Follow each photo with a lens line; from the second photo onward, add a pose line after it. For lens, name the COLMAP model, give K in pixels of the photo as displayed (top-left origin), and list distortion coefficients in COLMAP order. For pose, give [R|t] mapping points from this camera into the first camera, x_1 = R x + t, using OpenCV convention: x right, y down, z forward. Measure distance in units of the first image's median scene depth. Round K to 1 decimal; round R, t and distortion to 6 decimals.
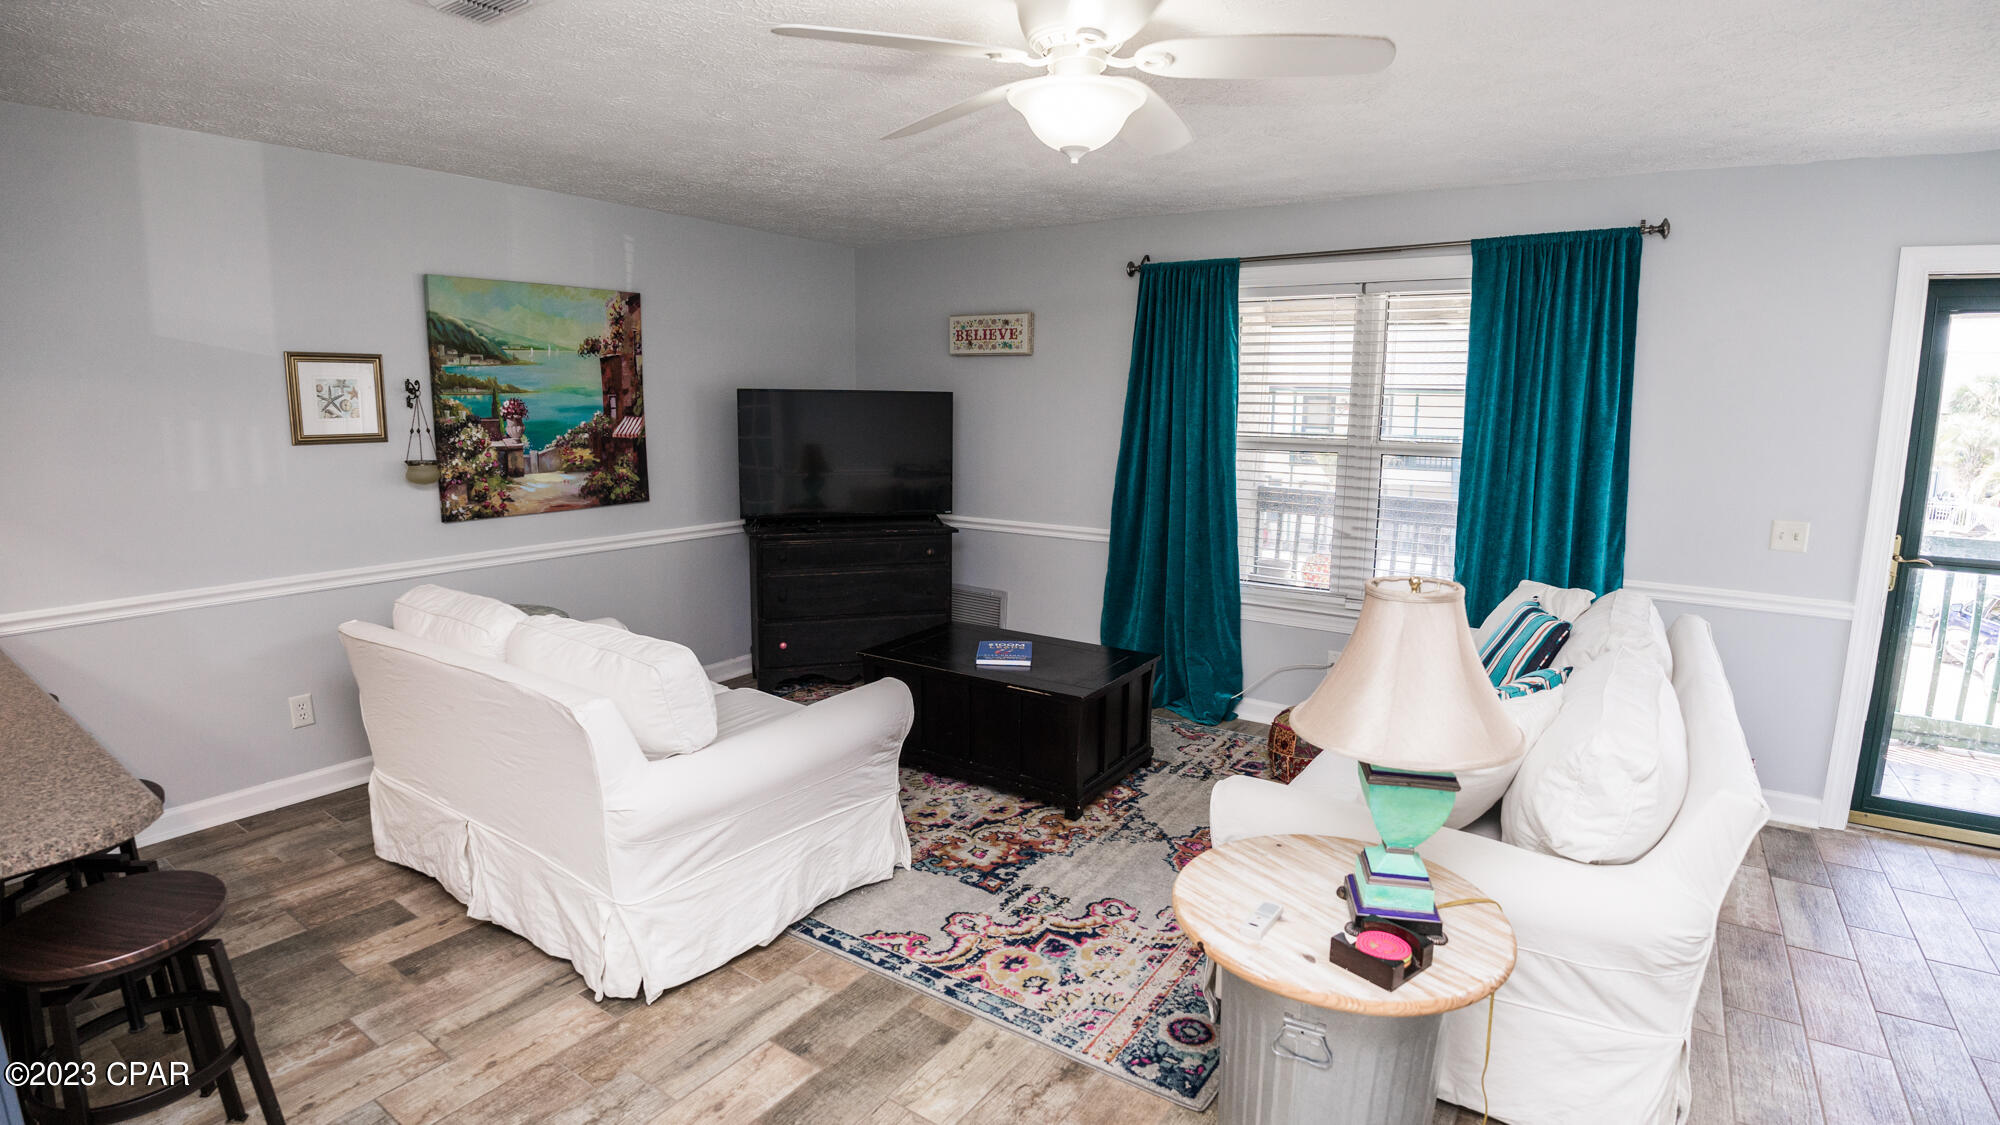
lens RADIAL K [[965.5, 0, 990.8], [0, 965.5, 566.4], [0, 0, 1]] dist [-0.067392, 0.005676]
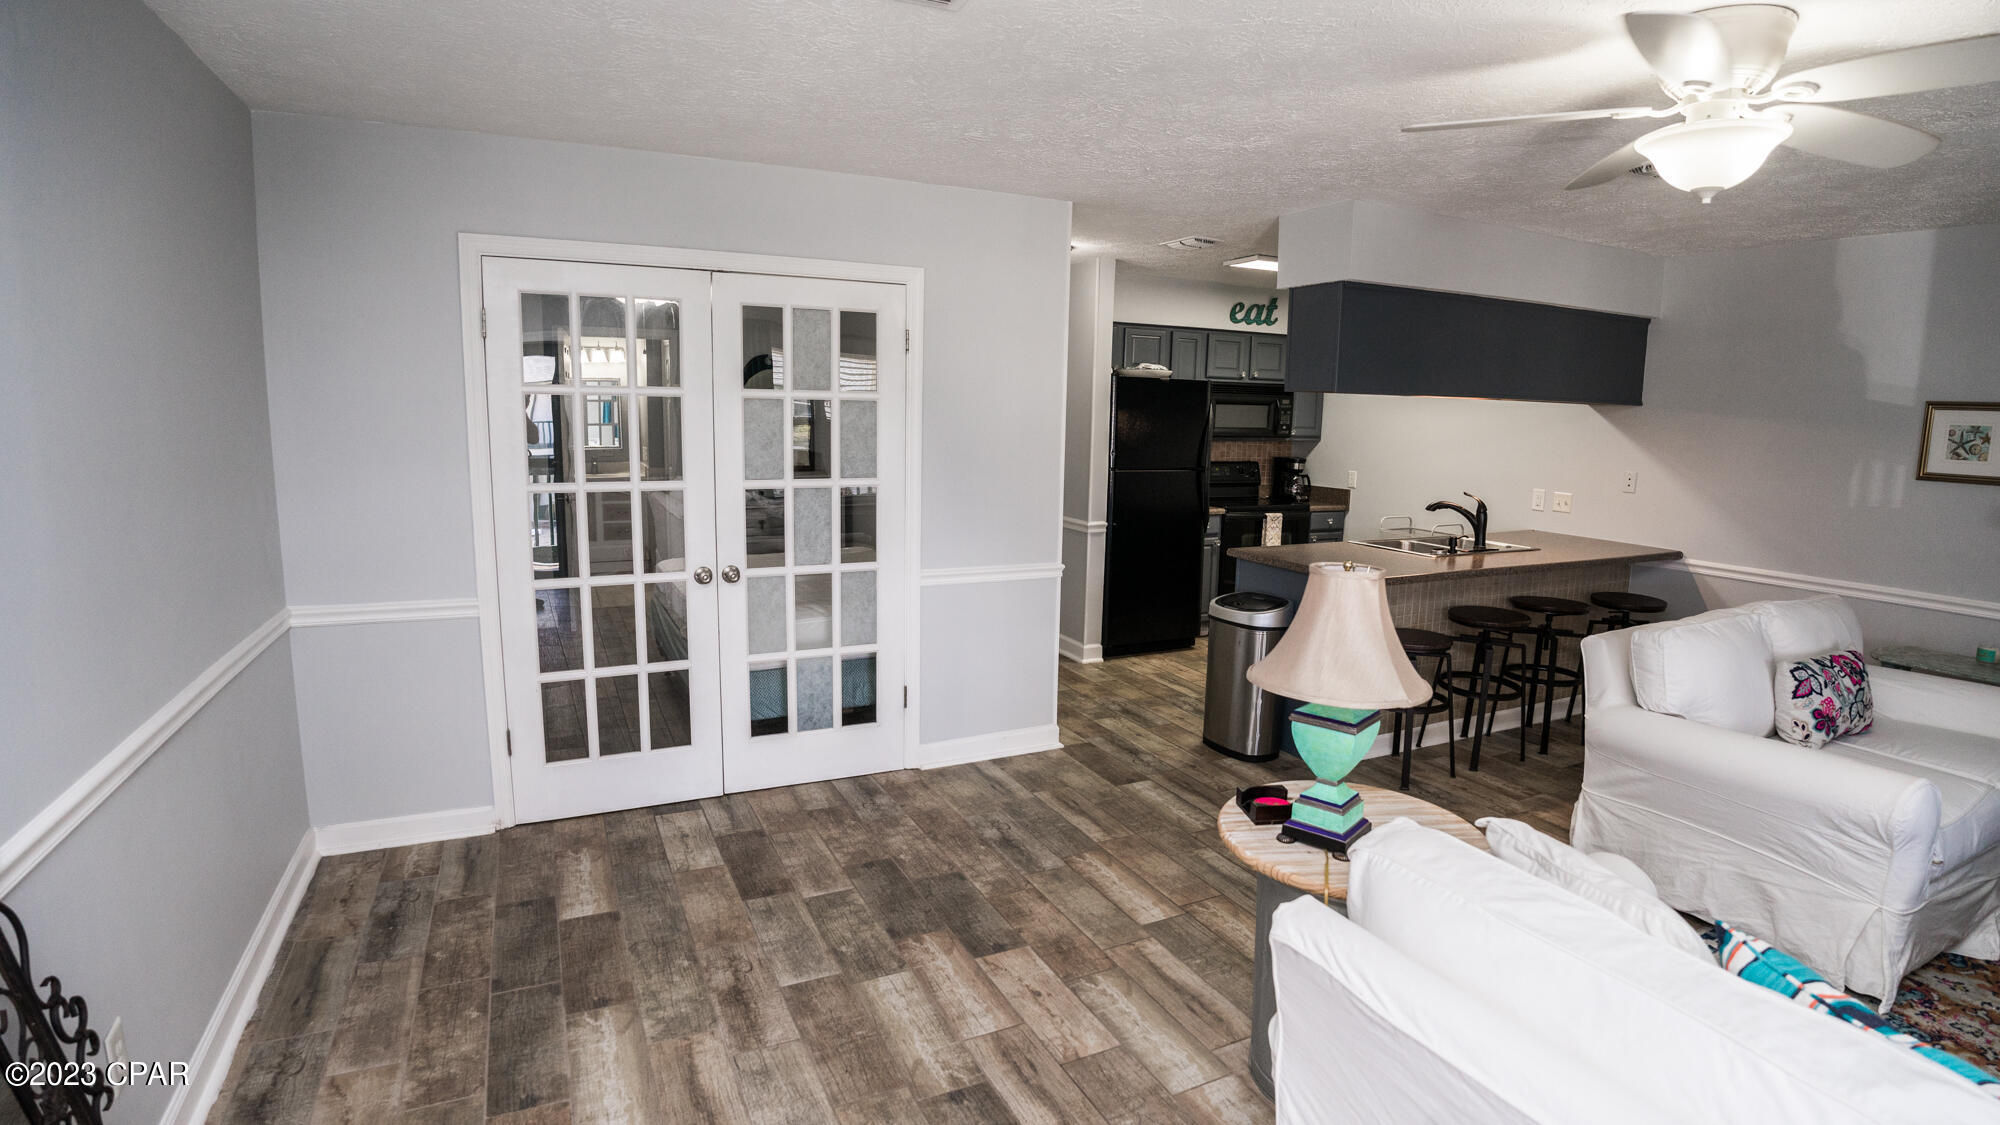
lens RADIAL K [[965.5, 0, 1003.0], [0, 965.5, 561.4], [0, 0, 1]] dist [-0.067392, 0.005676]
pose [[-0.492453, 0.112879, -0.862988, 0.678001], [-0.172344, 0.959272, 0.223819, -0.072010], [0.853105, 0.258951, -0.452942, 0.456528]]
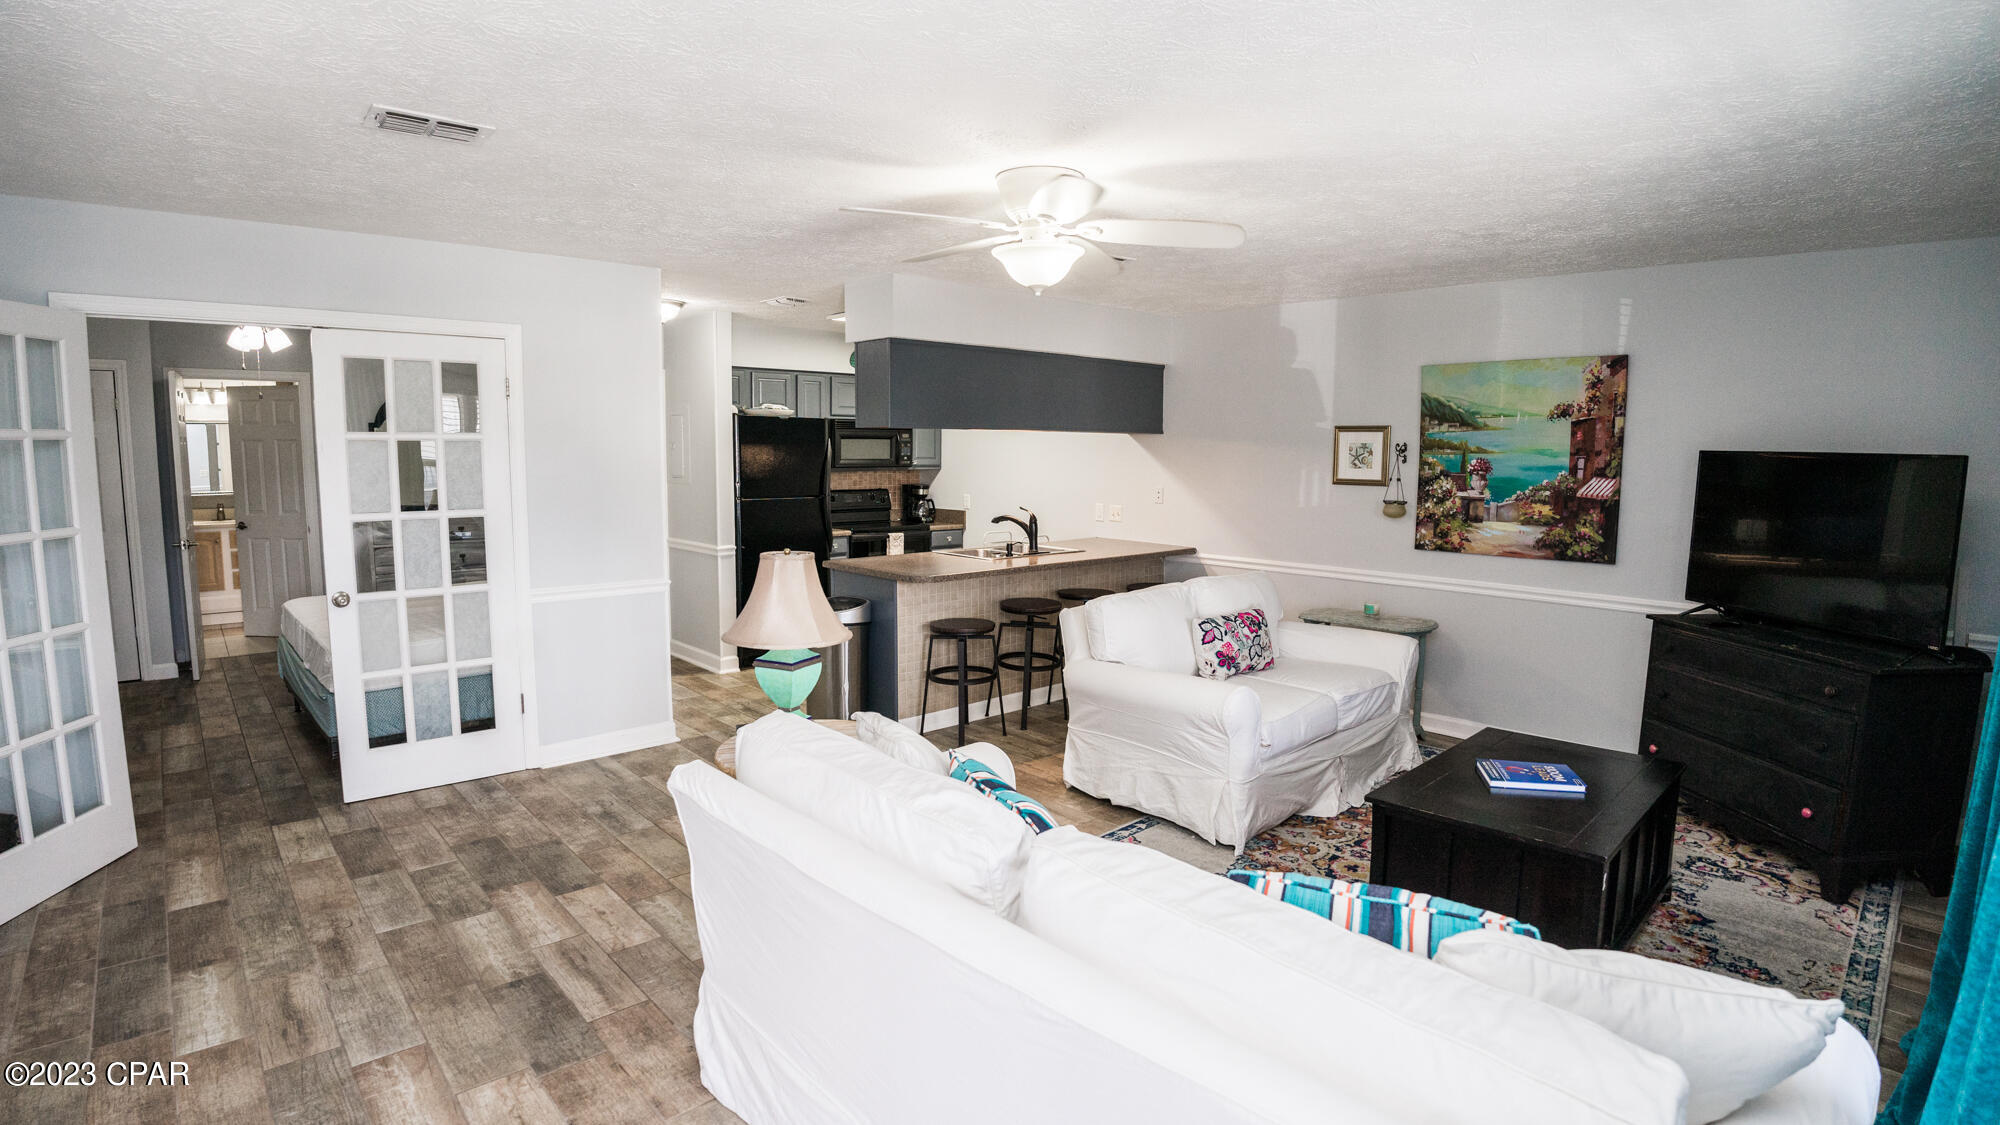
lens RADIAL K [[965.5, 0, 1005.7], [0, 965.5, 562.7], [0, 0, 1]] dist [-0.067392, 0.005676]
pose [[-0.224044, 0.098911, -0.969547, 0.801440], [-0.175897, 0.974395, 0.140052, -0.107050], [0.958574, 0.201918, -0.200909, 0.671947]]
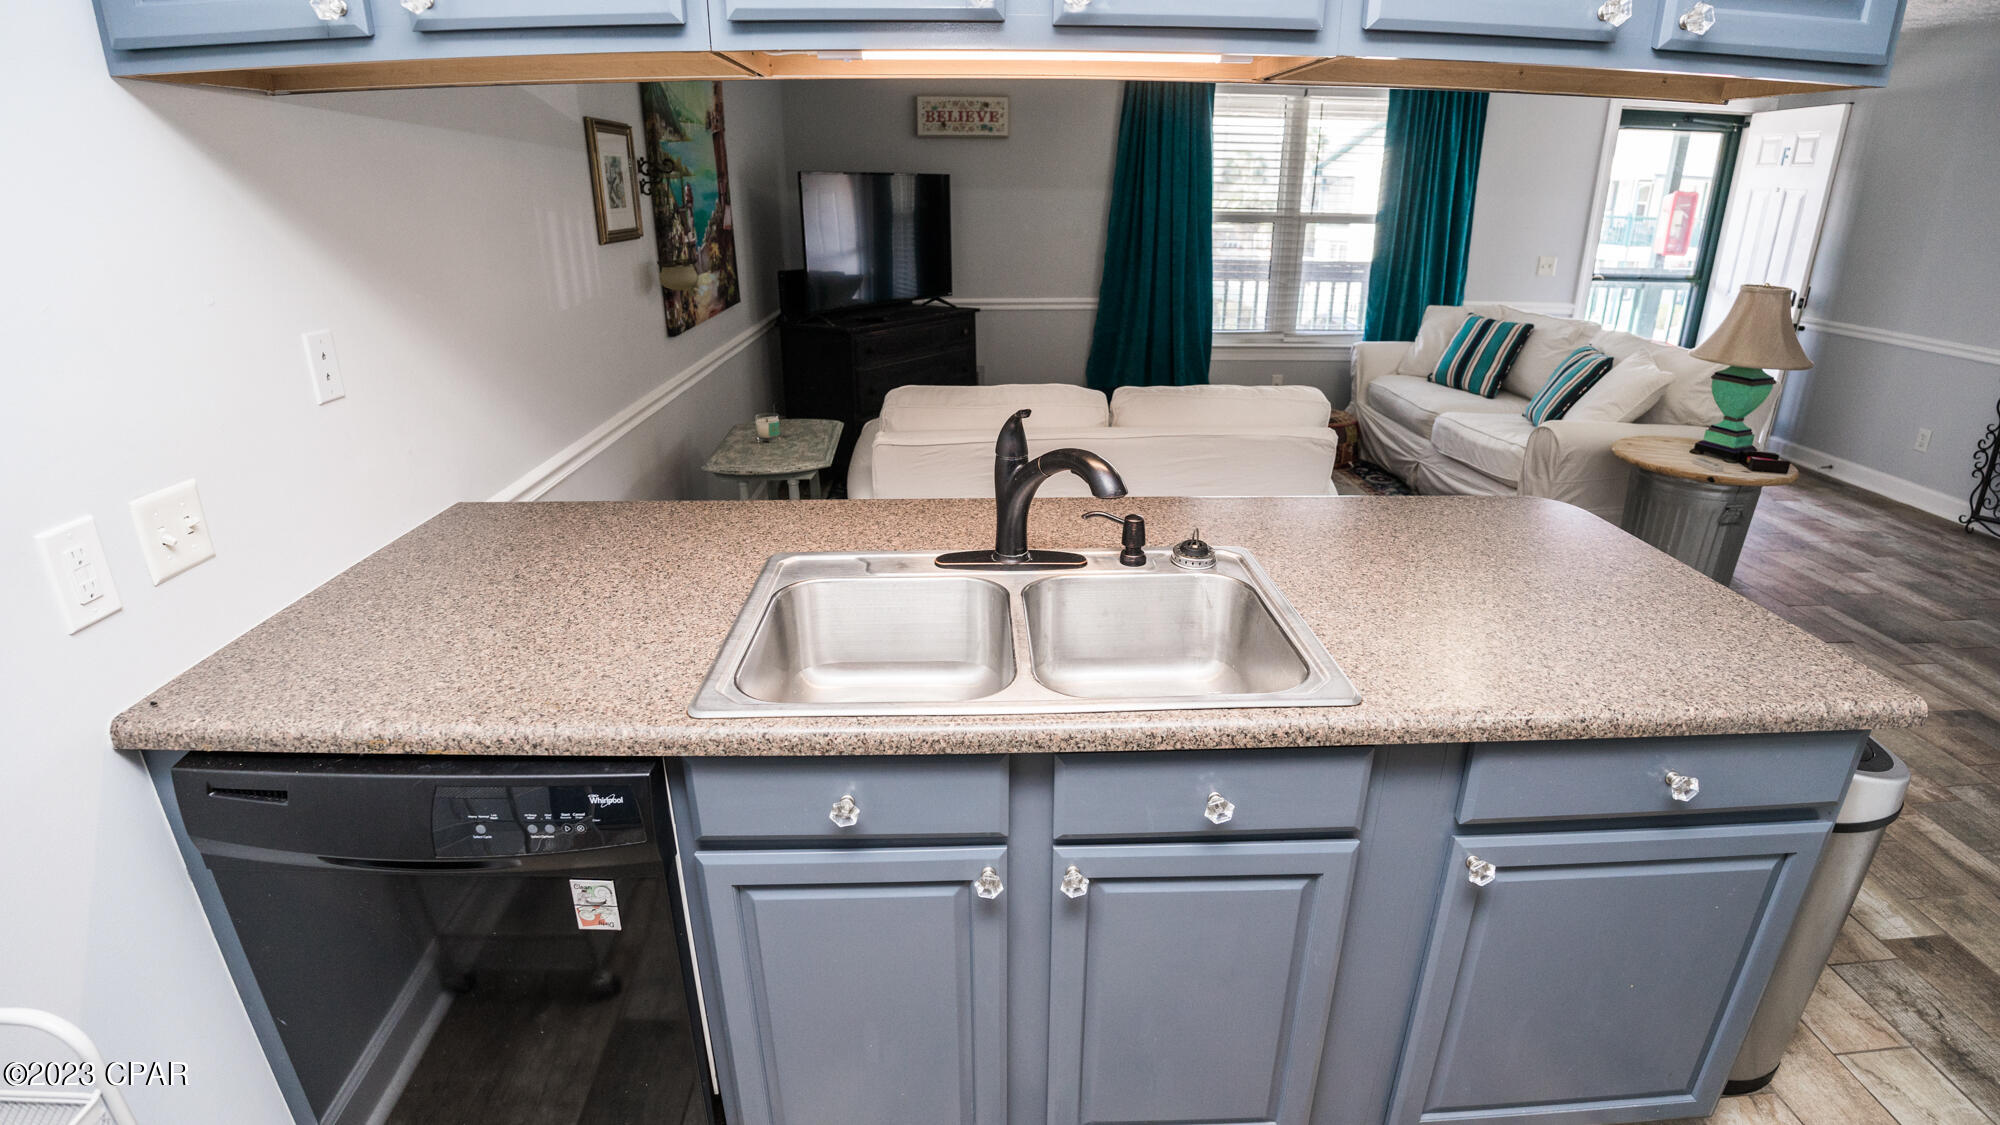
lens RADIAL K [[965.5, 0, 995.6], [0, 965.5, 556.8], [0, 0, 1]] dist [-0.067392, 0.005676]
pose [[0.808377, -0.221836, 0.545267, -0.796246], [0.107546, 0.966342, 0.233704, -0.023162], [-0.578758, -0.130279, 0.805026, 0.116755]]
